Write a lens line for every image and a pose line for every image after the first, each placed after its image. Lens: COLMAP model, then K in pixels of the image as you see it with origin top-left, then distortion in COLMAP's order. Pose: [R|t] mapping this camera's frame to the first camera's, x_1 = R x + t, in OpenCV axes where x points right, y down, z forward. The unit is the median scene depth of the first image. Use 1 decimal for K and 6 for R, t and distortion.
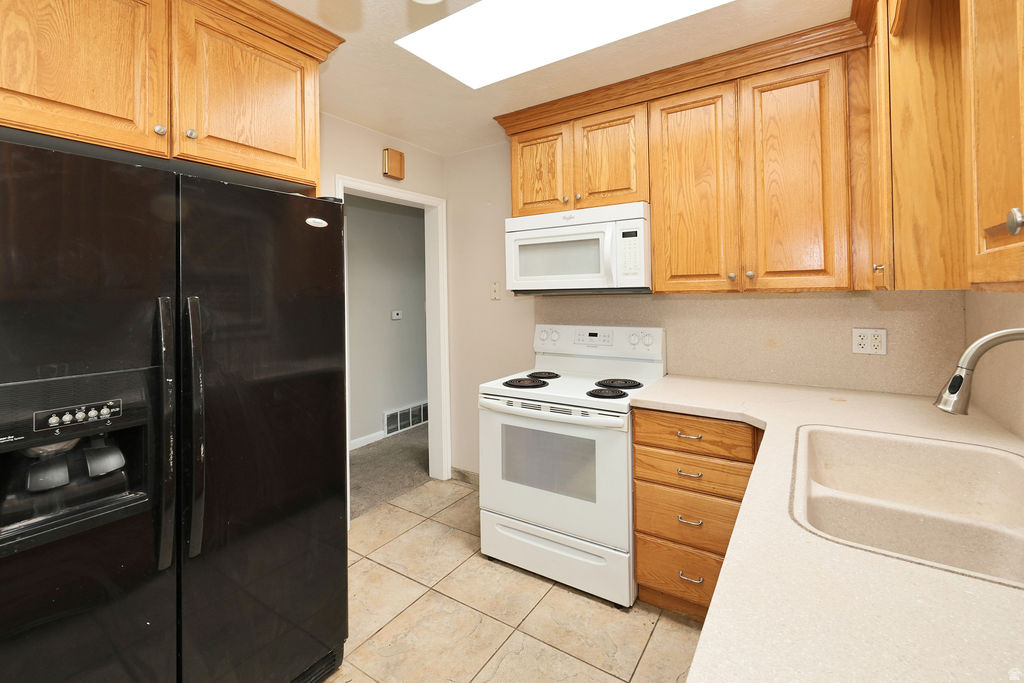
lens RADIAL K [[434.1, 0, 495.4], [0, 434.1, 287.4], [0, 0, 1]] dist [-0.001157, 0.000219]
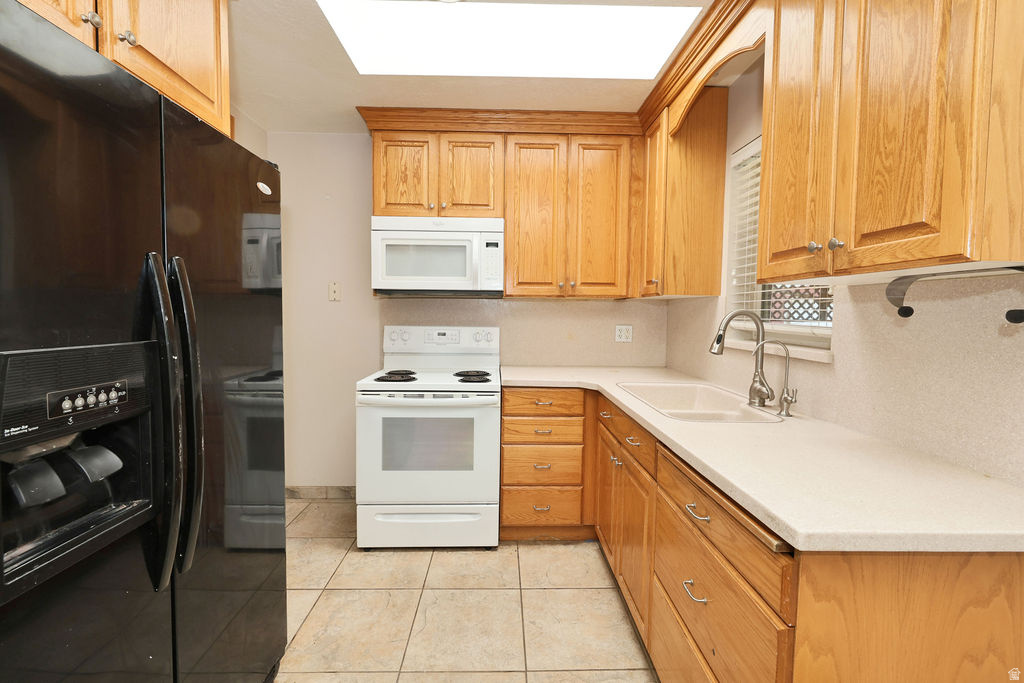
lens RADIAL K [[447.7, 0, 500.9], [0, 447.7, 333.4], [0, 0, 1]] dist [0.001470, 0.000095]
pose [[0.811807, -0.006525, 0.583889, -0.396051], [-0.027111, 0.998438, 0.048851, 0.059866], [-0.583296, -0.055487, 0.810362, -0.012293]]
